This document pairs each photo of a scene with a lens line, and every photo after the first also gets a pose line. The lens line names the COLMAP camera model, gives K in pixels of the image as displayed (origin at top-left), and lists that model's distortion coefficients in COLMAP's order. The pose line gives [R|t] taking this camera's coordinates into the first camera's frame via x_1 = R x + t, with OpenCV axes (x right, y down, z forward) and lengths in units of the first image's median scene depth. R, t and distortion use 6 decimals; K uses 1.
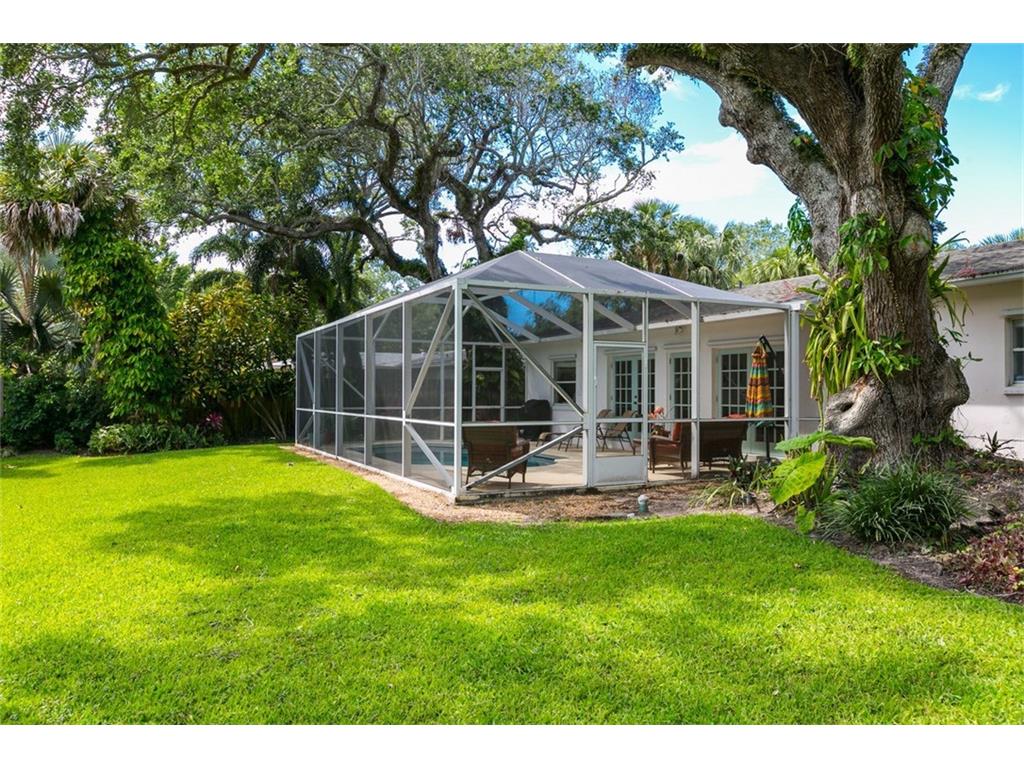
lens RADIAL K [[749.3, 0, 512.0], [0, 749.3, 384.0], [0, 0, 1]] dist [0.005547, -0.000582]
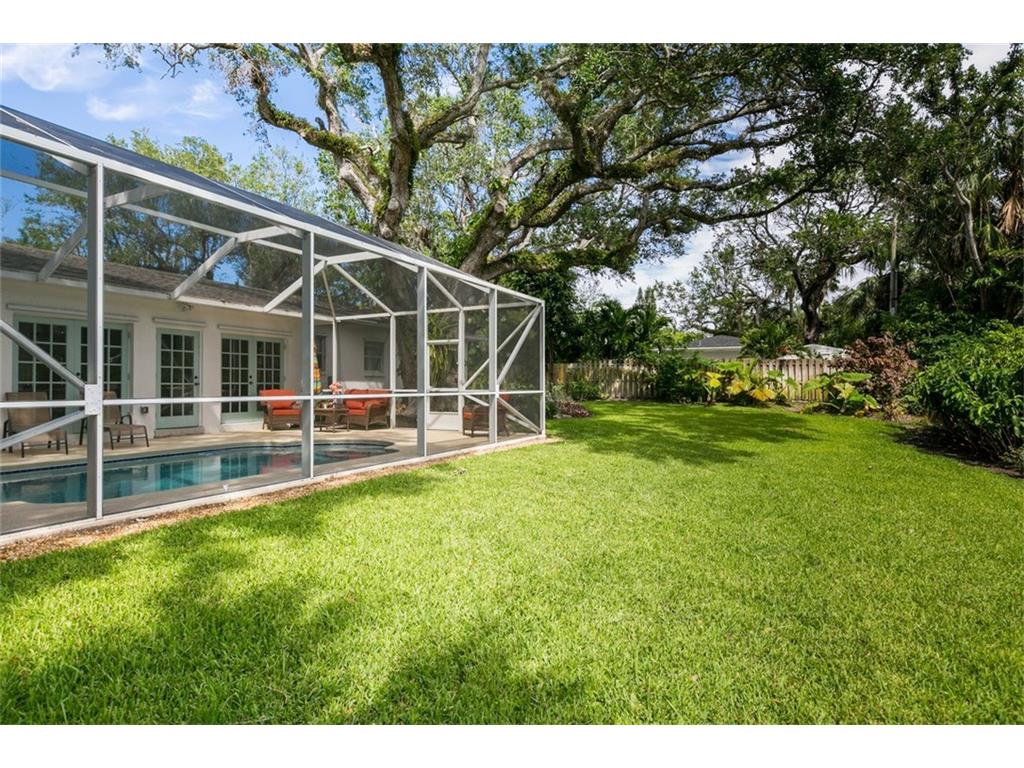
lens RADIAL K [[571.3, 0, 512.0], [0, 571.3, 384.0], [0, 0, 1]] dist [0.000127, -0.000675]
pose [[-0.596845, -0.007124, 0.802325, -0.663945], [-0.010569, 0.999944, 0.001016, 0.022809], [-0.802287, -0.007873, -0.596886, 1.183400]]
